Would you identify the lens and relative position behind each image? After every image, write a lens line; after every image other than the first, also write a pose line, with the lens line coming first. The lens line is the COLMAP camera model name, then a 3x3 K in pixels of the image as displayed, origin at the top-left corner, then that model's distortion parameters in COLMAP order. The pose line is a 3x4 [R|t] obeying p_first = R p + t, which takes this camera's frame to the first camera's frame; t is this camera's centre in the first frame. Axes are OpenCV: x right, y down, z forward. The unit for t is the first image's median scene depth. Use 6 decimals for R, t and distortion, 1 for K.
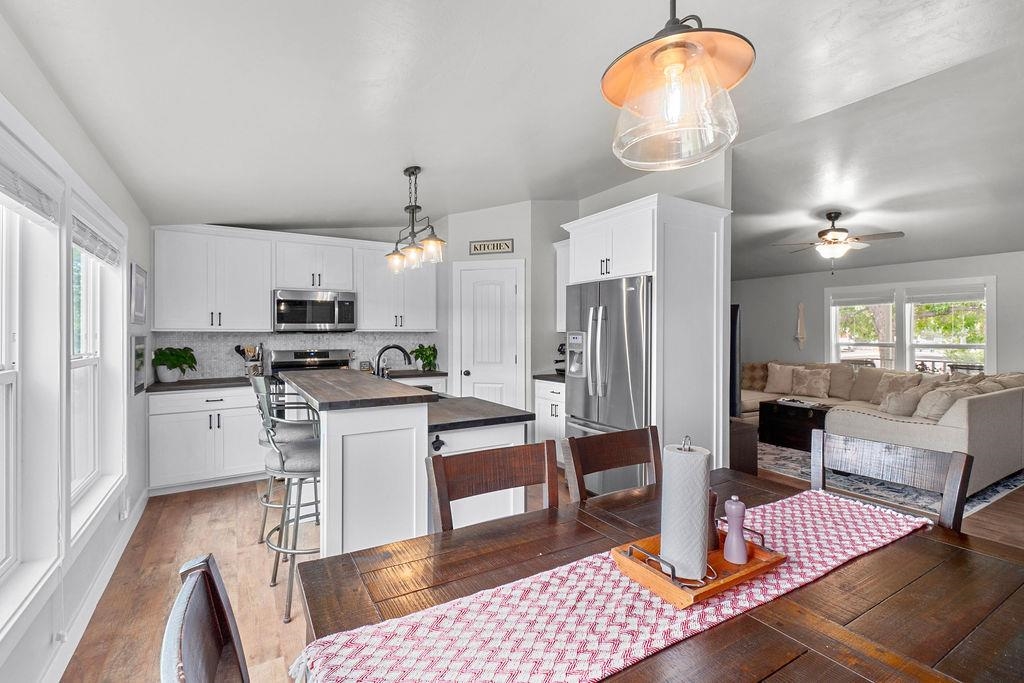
lens RADIAL K [[459.8, 0, 509.8], [0, 459.8, 335.9], [0, 0, 1]] dist [0.009336, -0.004715]
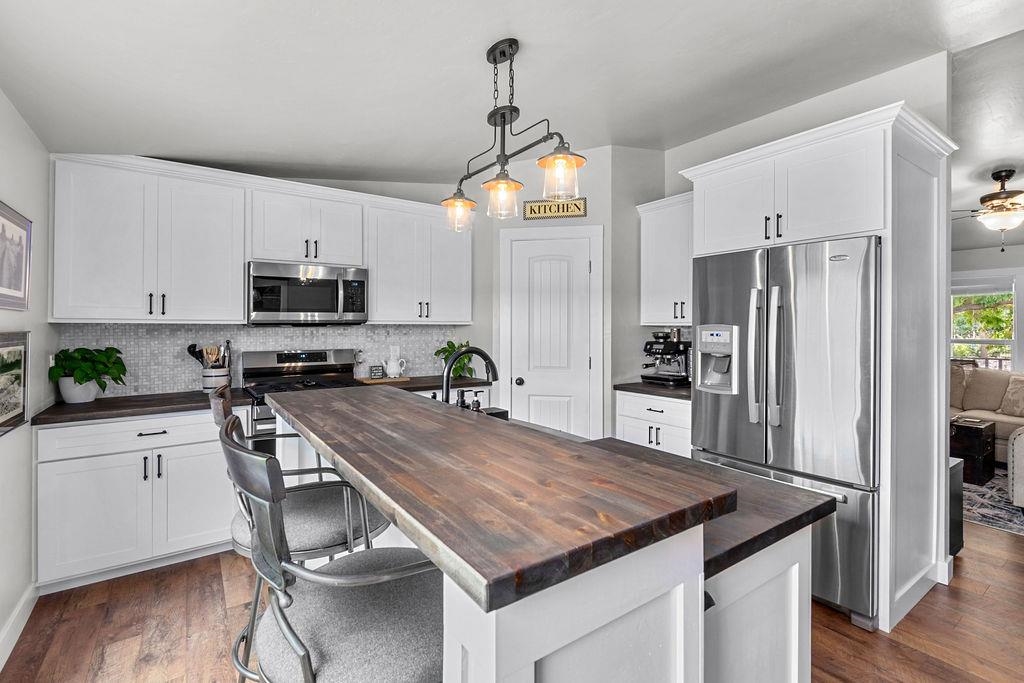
lens RADIAL K [[459.8, 0, 506.0], [0, 459.8, 326.0], [0, 0, 1]] dist [0.009336, -0.004715]
pose [[0.998090, 0.002845, 0.061717, -0.175748], [-0.002460, 0.999977, -0.006314, -0.002819], [-0.061733, 0.006150, 0.998074, 0.301411]]
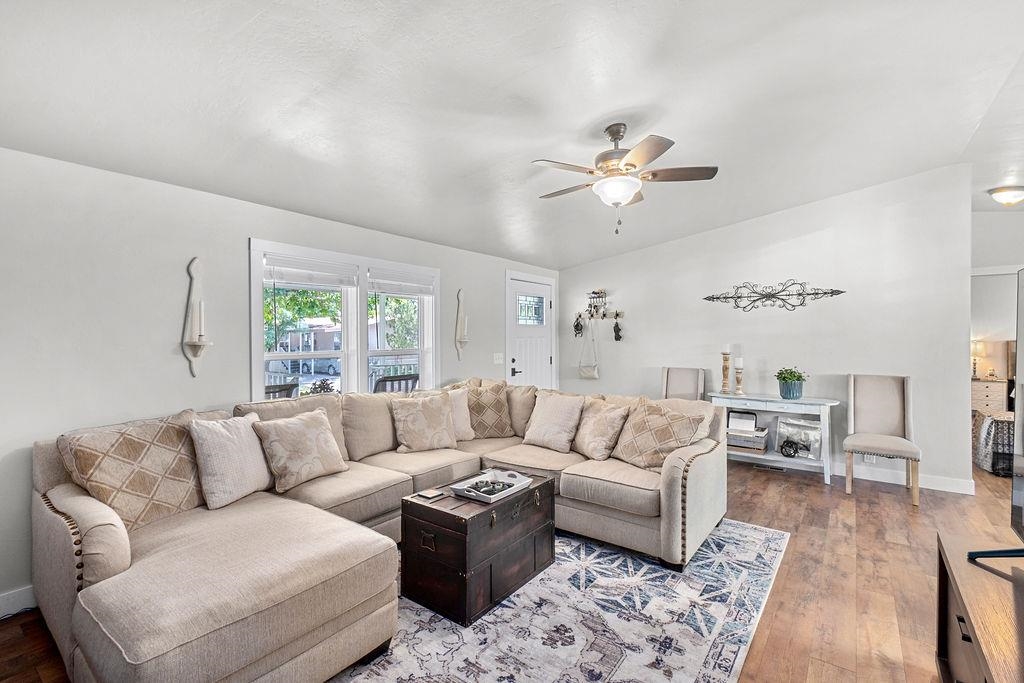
lens RADIAL K [[459.8, 0, 505.9], [0, 459.8, 335.7], [0, 0, 1]] dist [0.009336, -0.004715]
pose [[-0.379588, -0.002636, 0.925152, 0.233631], [0.002355, 0.999990, 0.003815, -0.010910], [-0.925153, 0.003626, -0.379578, 1.418203]]
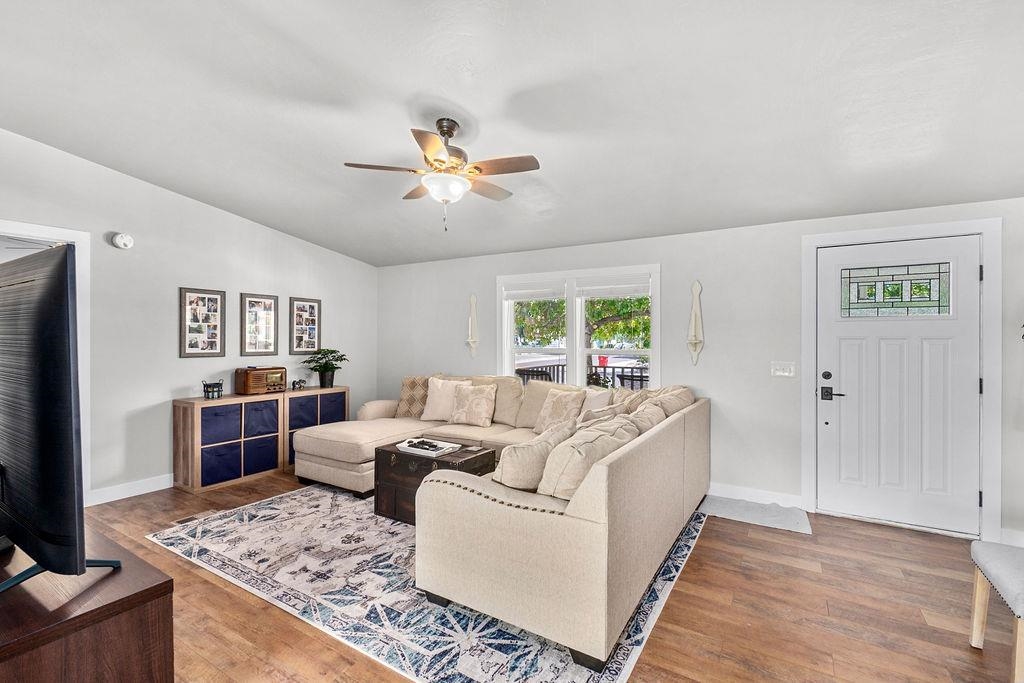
lens RADIAL K [[459.8, 0, 513.6], [0, 459.8, 340.6], [0, 0, 1]] dist [0.009336, -0.004715]
pose [[0.883544, 0.000033, 0.468347, 0.534653], [-0.000937, 0.999998, 0.001697, 0.000998], [-0.468347, -0.001938, 0.883543, 0.485137]]
